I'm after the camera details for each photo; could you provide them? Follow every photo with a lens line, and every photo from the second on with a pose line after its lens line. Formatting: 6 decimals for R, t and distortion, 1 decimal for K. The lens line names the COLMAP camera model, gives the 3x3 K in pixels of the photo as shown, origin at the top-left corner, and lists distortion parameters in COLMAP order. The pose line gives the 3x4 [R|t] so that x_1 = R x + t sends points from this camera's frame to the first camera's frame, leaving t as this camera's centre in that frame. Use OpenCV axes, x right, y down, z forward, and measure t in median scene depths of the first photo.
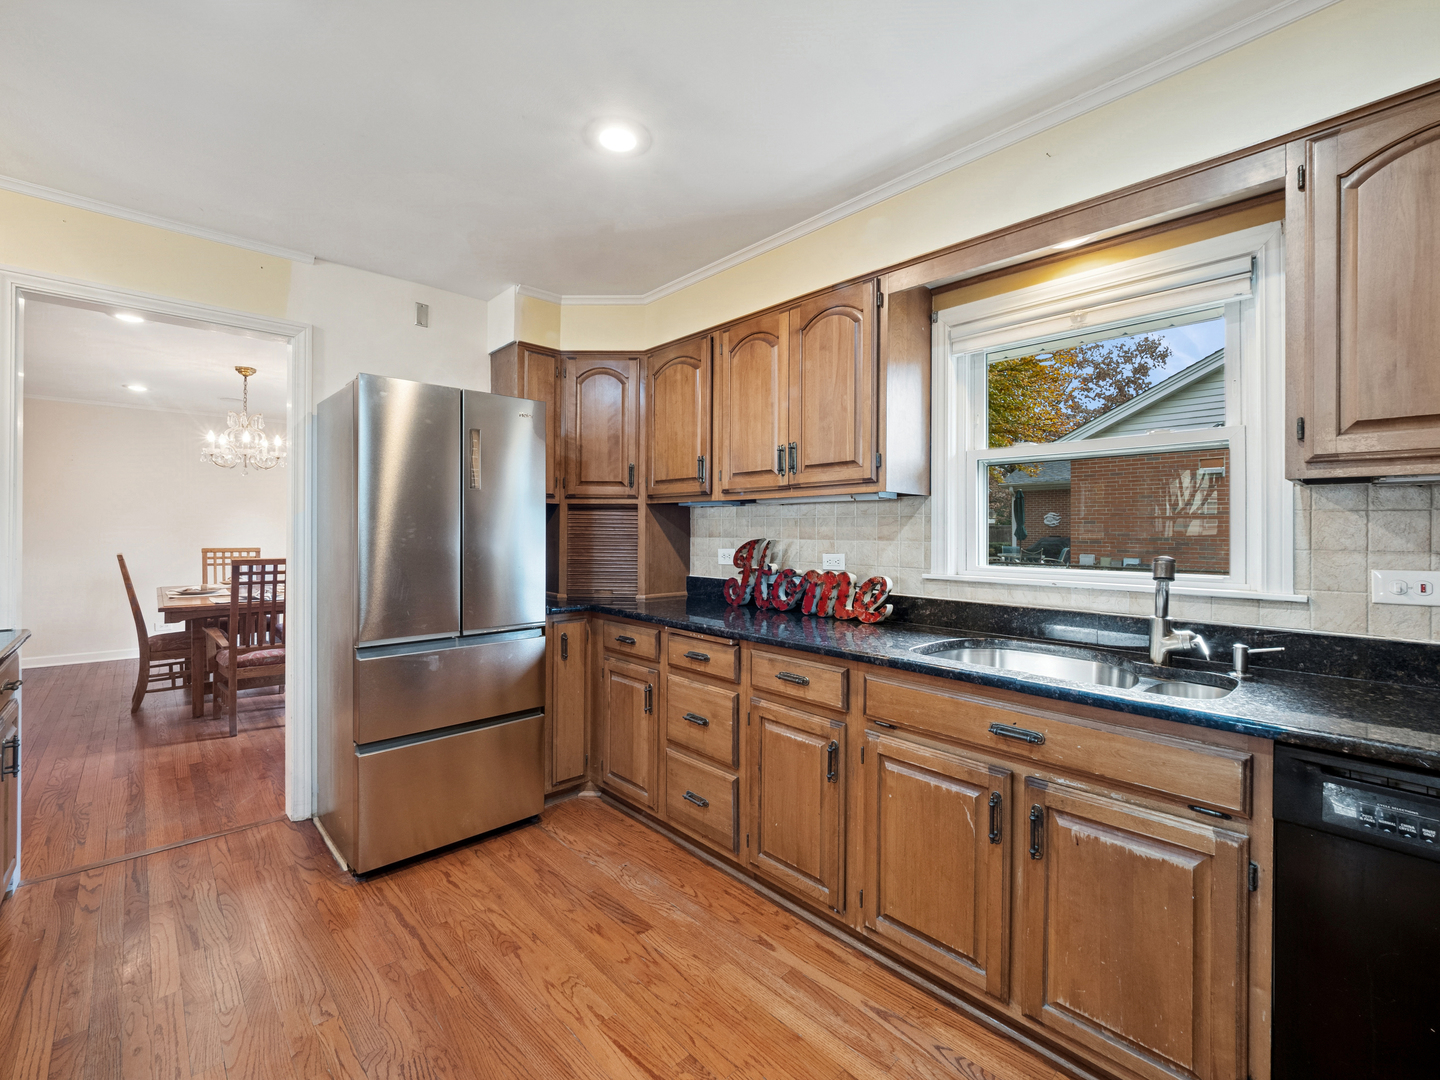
lens RADIAL K [[618.3, 0, 719.1], [0, 618.3, 527.2], [0, 0, 1]] dist [-0.008314, 0.000049]
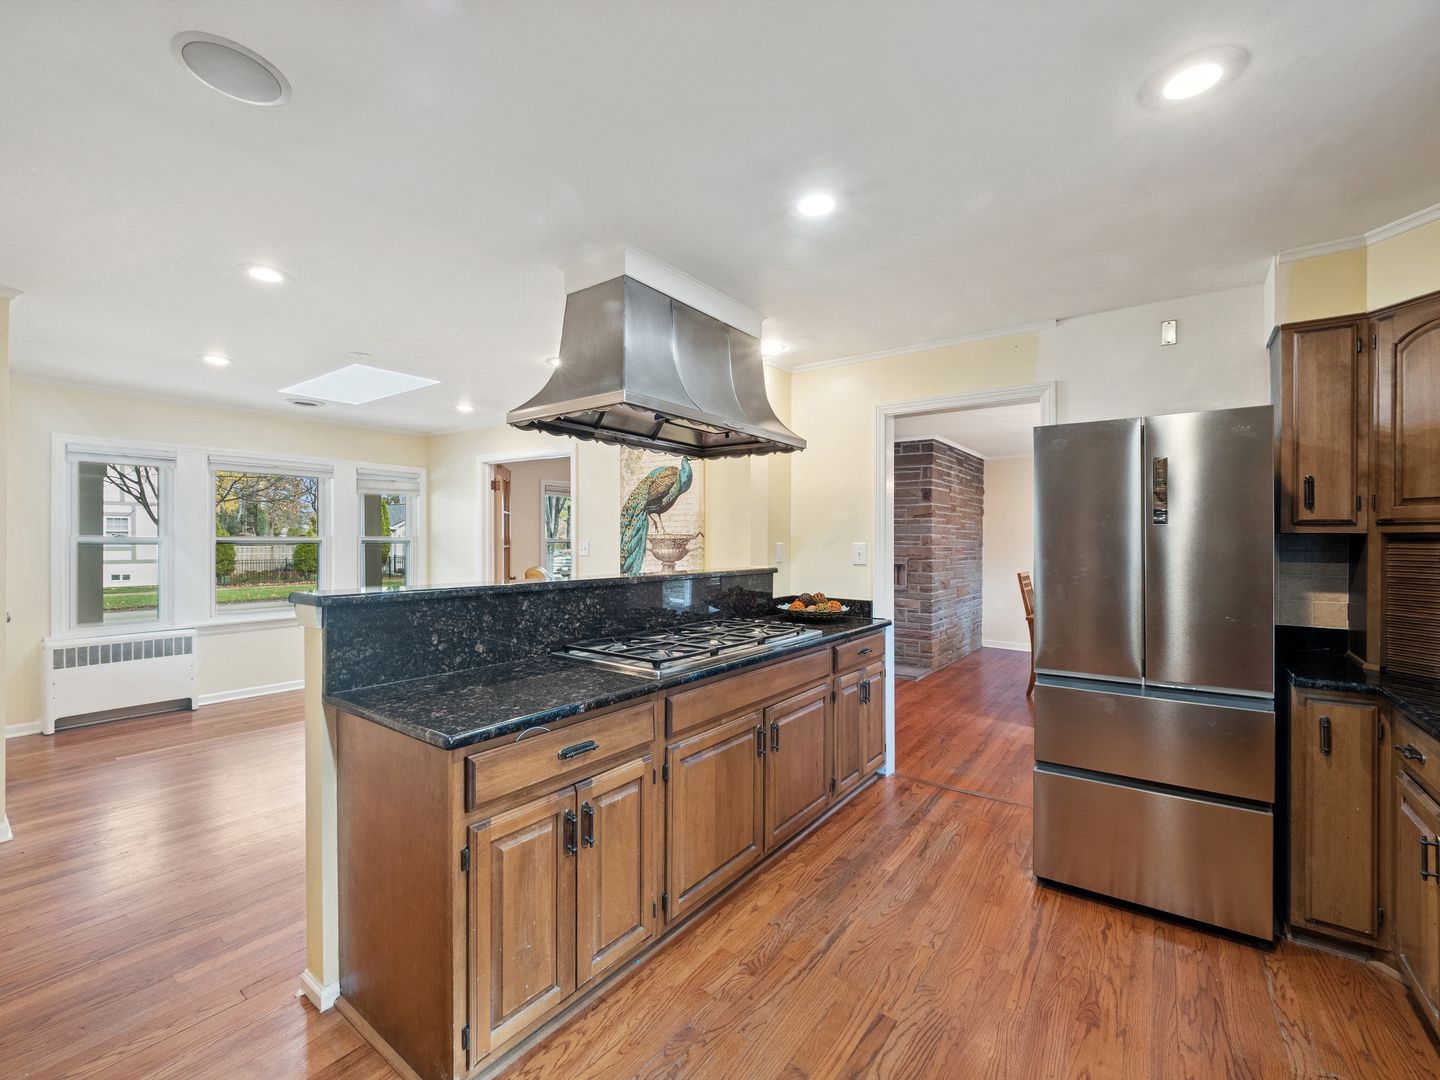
lens RADIAL K [[618.3, 0, 720.7], [0, 618.3, 543.3], [0, 0, 1]] dist [-0.008314, 0.000049]
pose [[0.190830, 0.000350, -0.981623, 0.352218], [-0.000483, 1.000000, 0.000262, -0.033480], [0.981623, 0.000424, 0.190830, 0.198354]]
